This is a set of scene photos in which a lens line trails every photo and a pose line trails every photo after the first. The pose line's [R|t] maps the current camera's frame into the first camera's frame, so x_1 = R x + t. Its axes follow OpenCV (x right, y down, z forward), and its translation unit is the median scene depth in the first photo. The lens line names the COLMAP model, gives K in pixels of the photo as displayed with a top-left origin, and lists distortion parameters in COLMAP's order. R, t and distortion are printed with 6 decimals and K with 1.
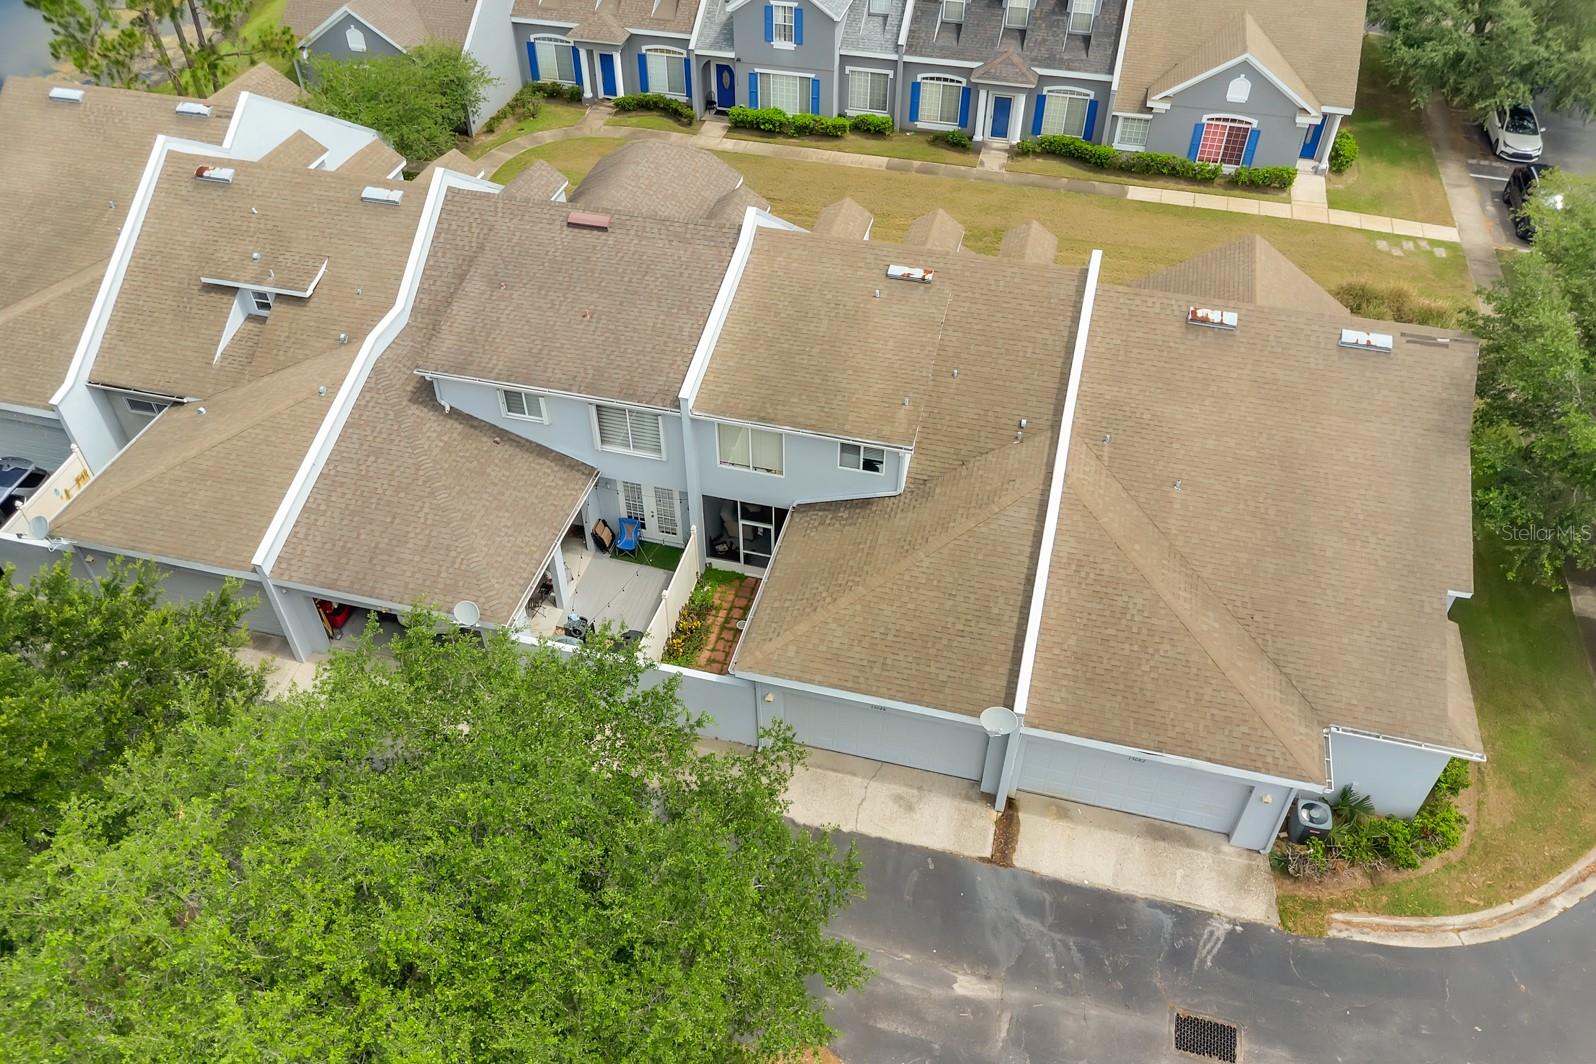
lens RADIAL K [[1196.8, 0, 798.0], [0, 1196.8, 532.0], [0, 0, 1]] dist [0.009290, -0.005266]
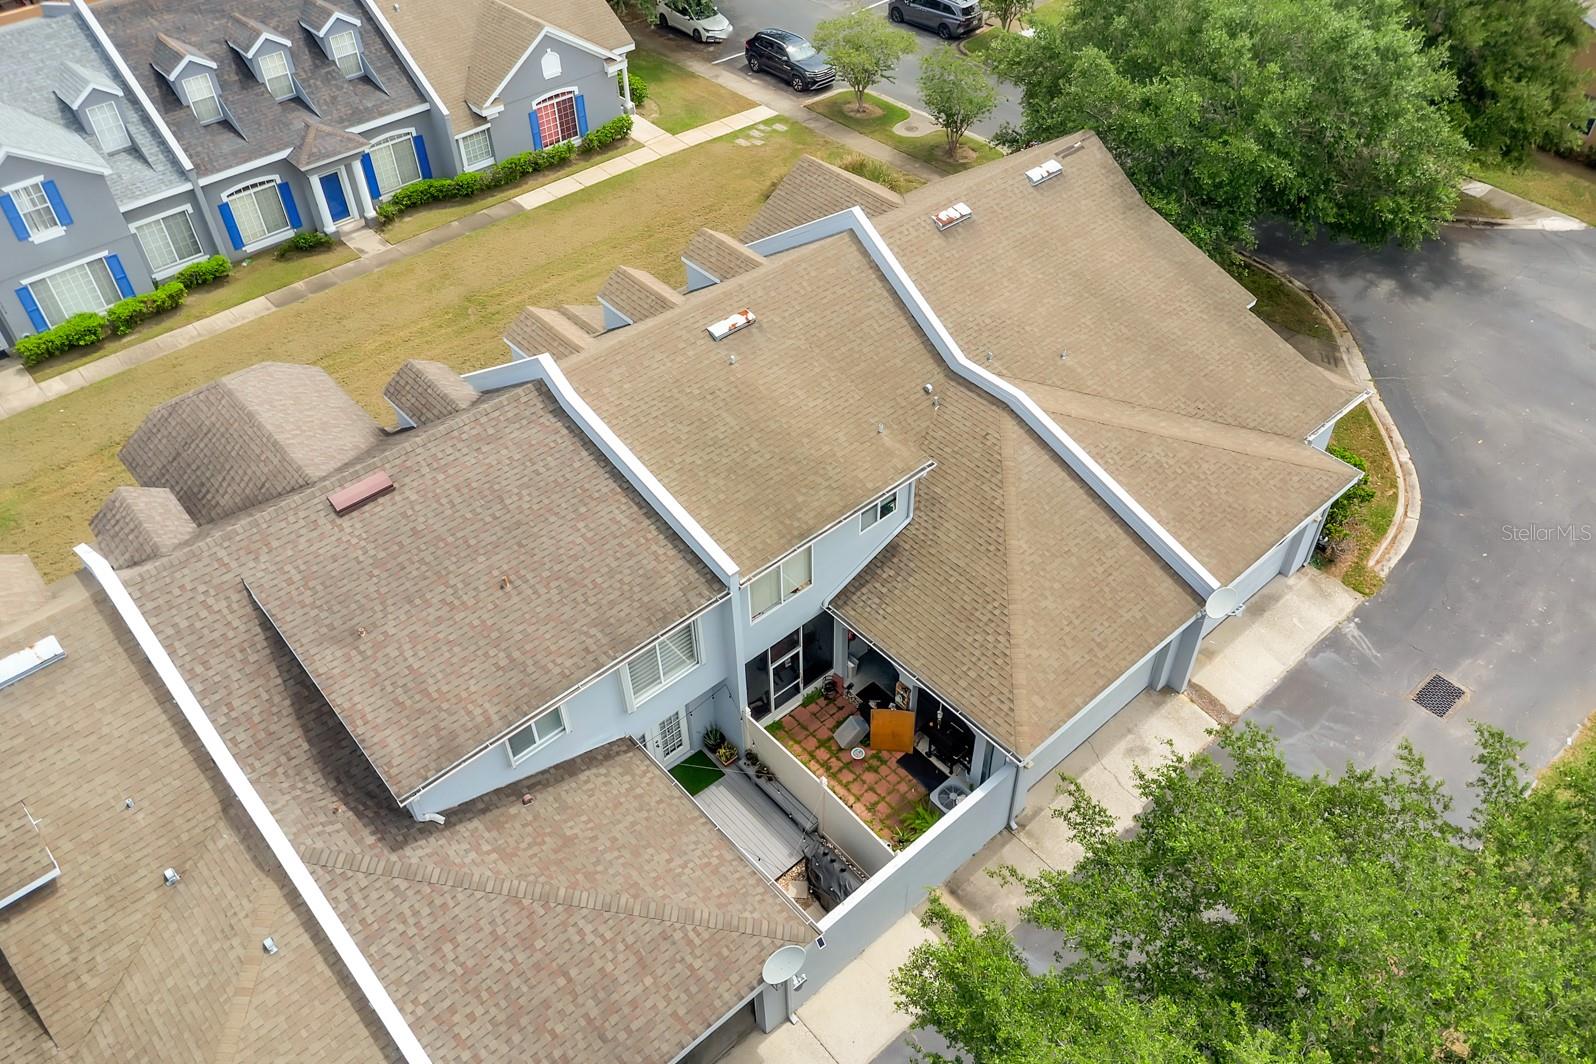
lens RADIAL K [[1196.8, 0, 798.0], [0, 1196.8, 532.0], [0, 0, 1]] dist [0.009290, -0.005266]
pose [[0.559113, -0.580311, 0.592142, -0.309729], [0.579184, 0.784423, 0.221871, -0.167305], [-0.593243, 0.218908, 0.774688, 0.206159]]
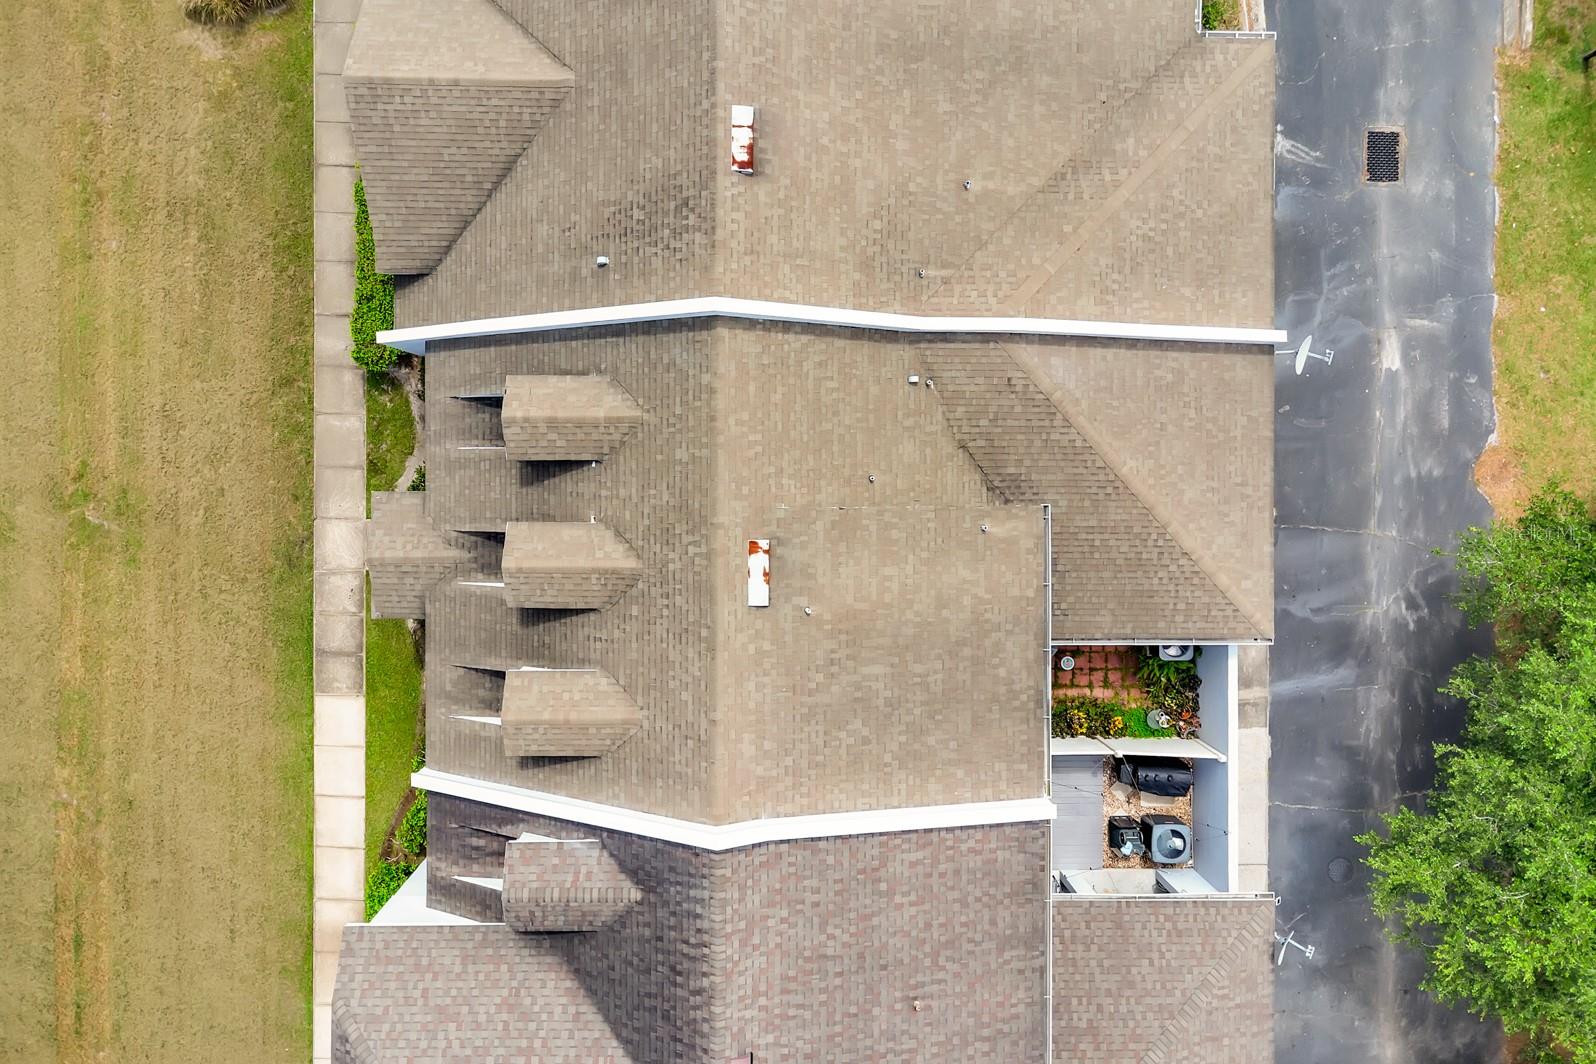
lens RADIAL K [[1208.7, 0, 761.4], [0, 1208.7, 464.2], [0, 0, 1]] dist [0.008882, -0.001323]
pose [[-0.245903, -0.969294, -0.000904, 0.097363], [0.659694, -0.168043, 0.732506, -0.447653], [-0.710166, 0.179529, 0.680760, 0.333229]]
